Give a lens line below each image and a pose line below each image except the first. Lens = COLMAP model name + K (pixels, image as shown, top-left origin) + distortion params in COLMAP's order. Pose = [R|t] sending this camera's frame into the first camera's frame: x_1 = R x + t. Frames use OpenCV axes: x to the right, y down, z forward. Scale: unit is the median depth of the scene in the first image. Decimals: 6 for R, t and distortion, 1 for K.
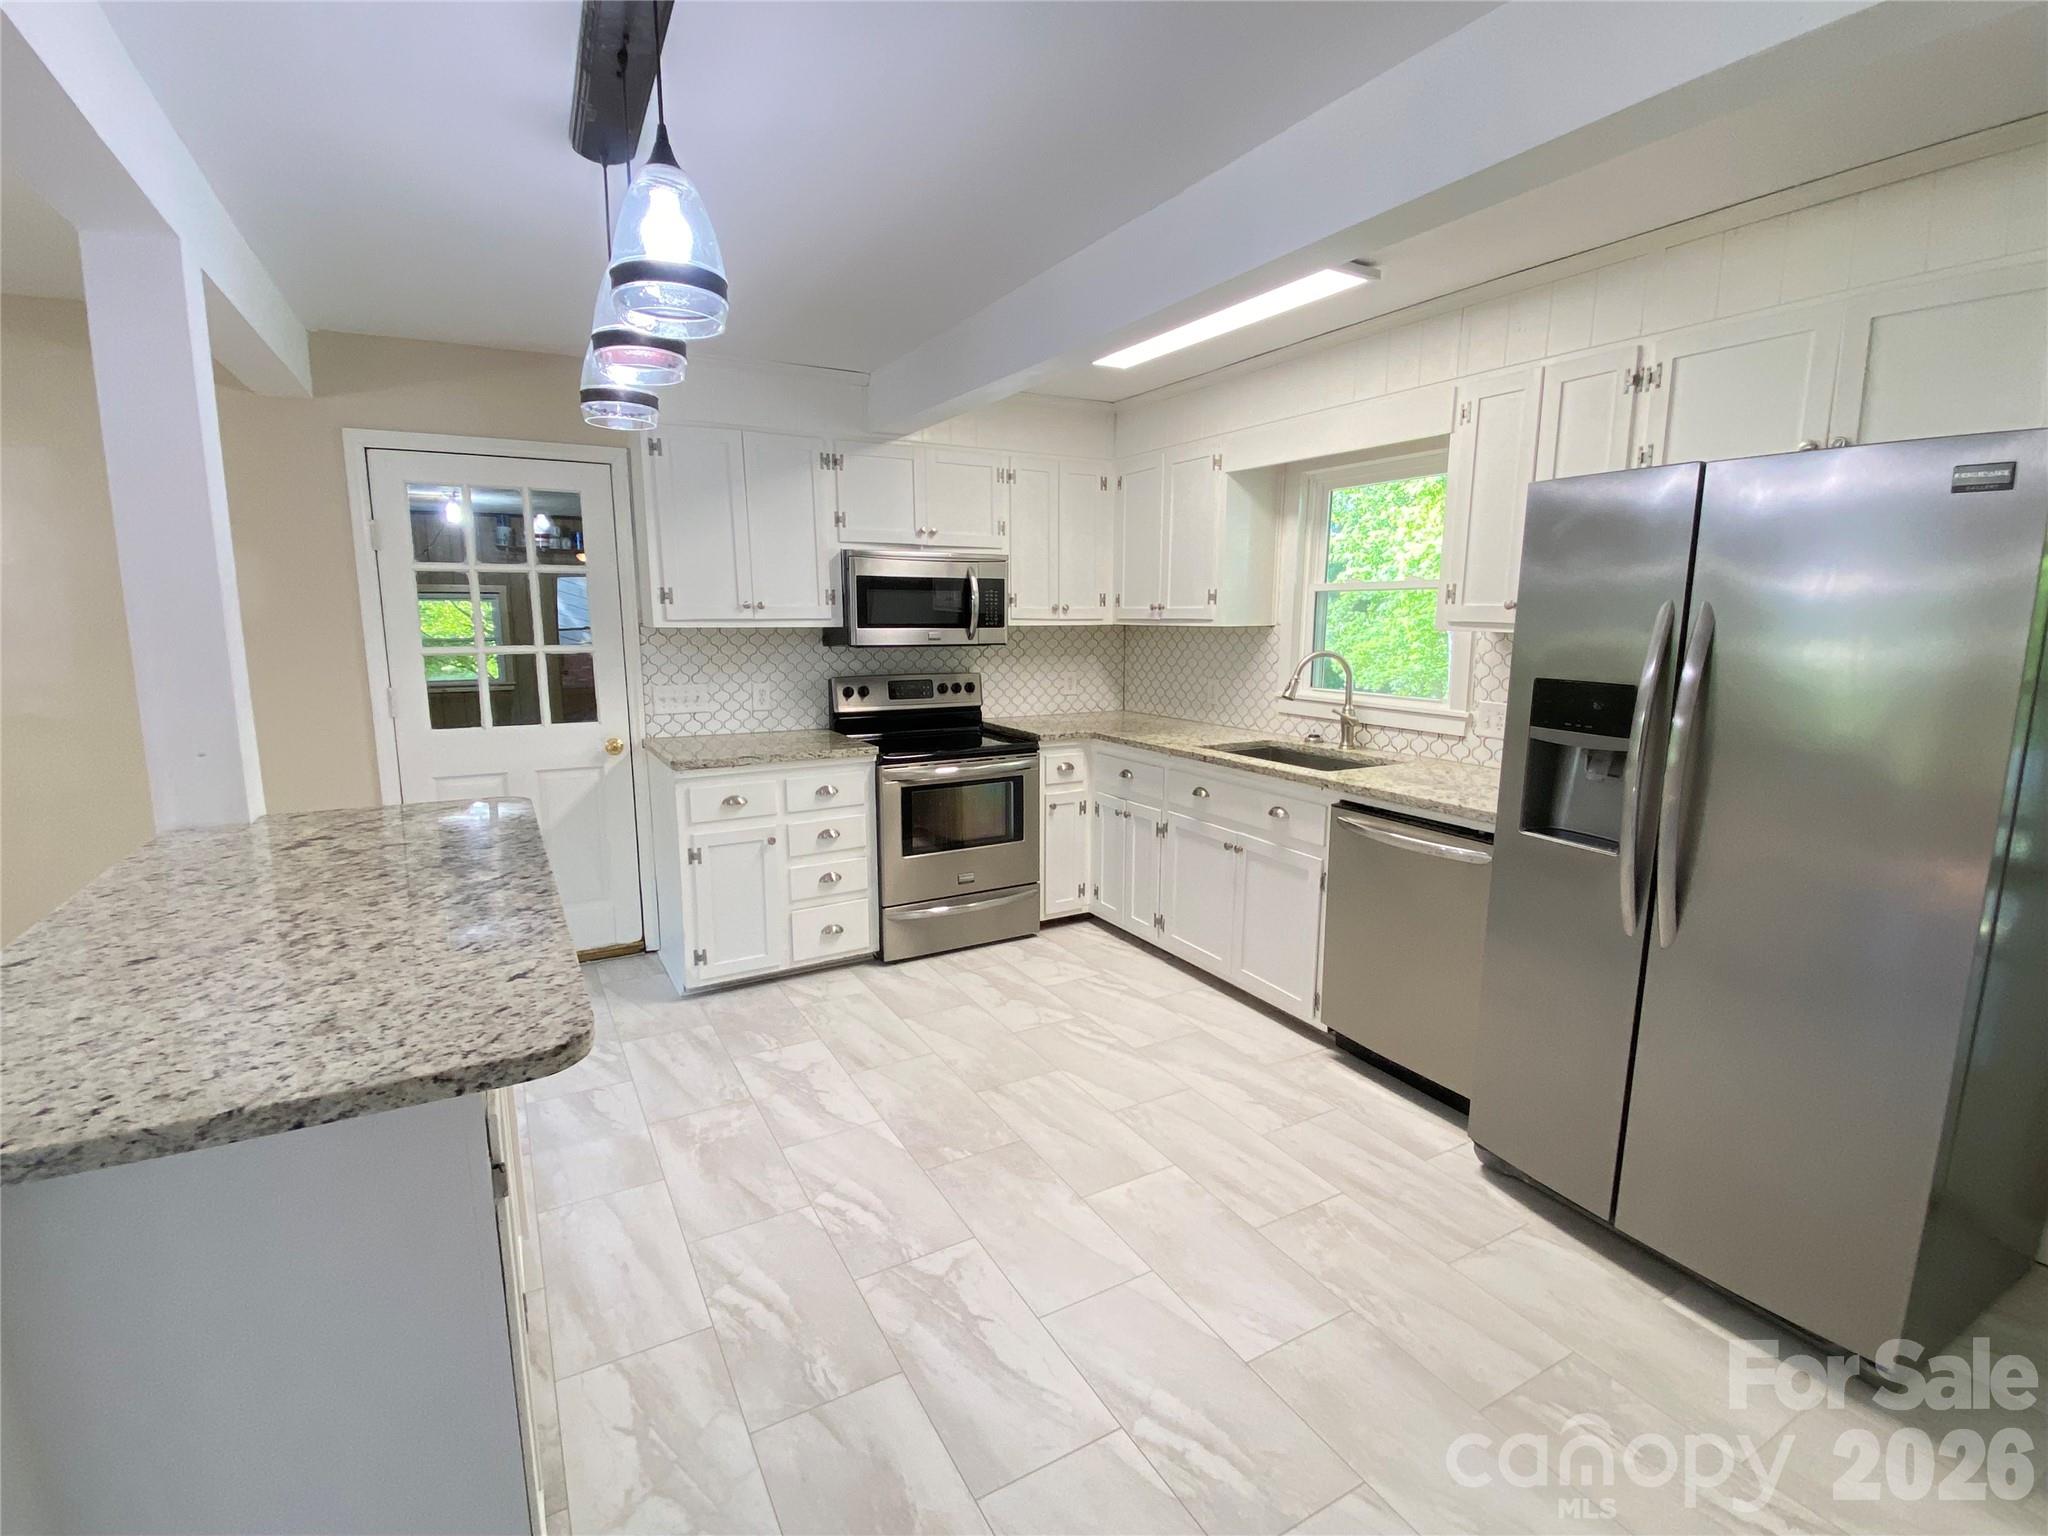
lens RADIAL K [[946.6, 0, 1018.4], [0, 946.6, 766.5], [0, 0, 1]] dist [0.014641, -0.016868]
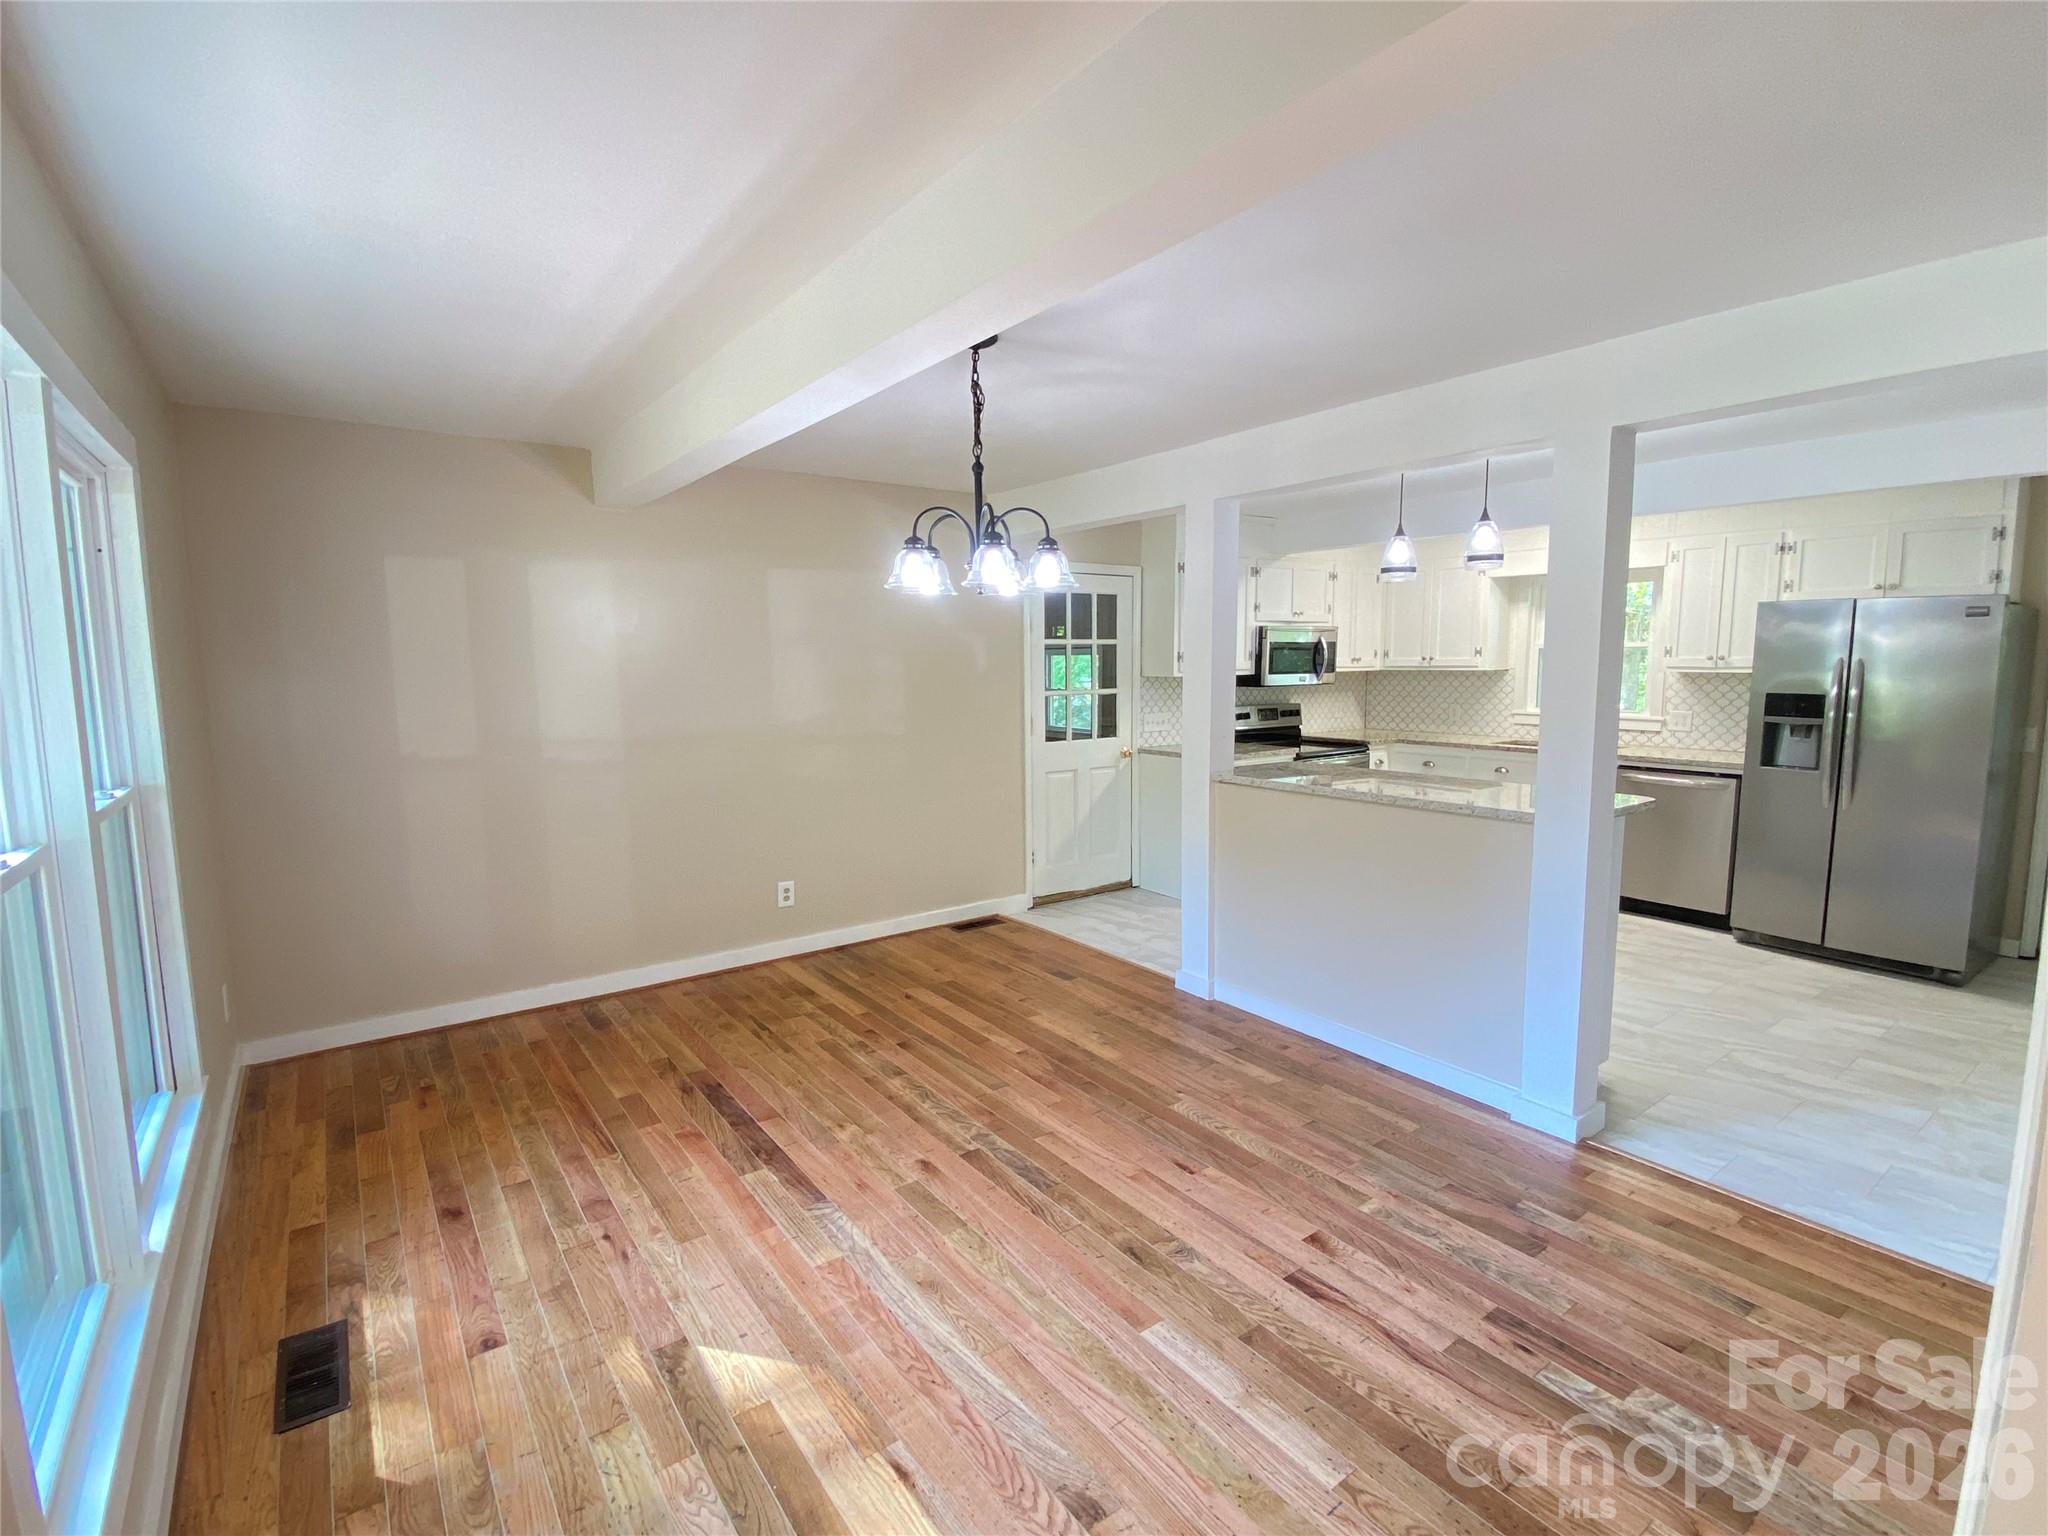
lens RADIAL K [[946.6, 0, 1006.6], [0, 946.6, 760.5], [0, 0, 1]] dist [0.014641, -0.016868]
pose [[0.994089, -0.022930, 0.106123, -0.869858], [0.028660, 0.998194, -0.052787, 0.076286], [-0.104721, 0.055516, 0.992951, -0.582703]]
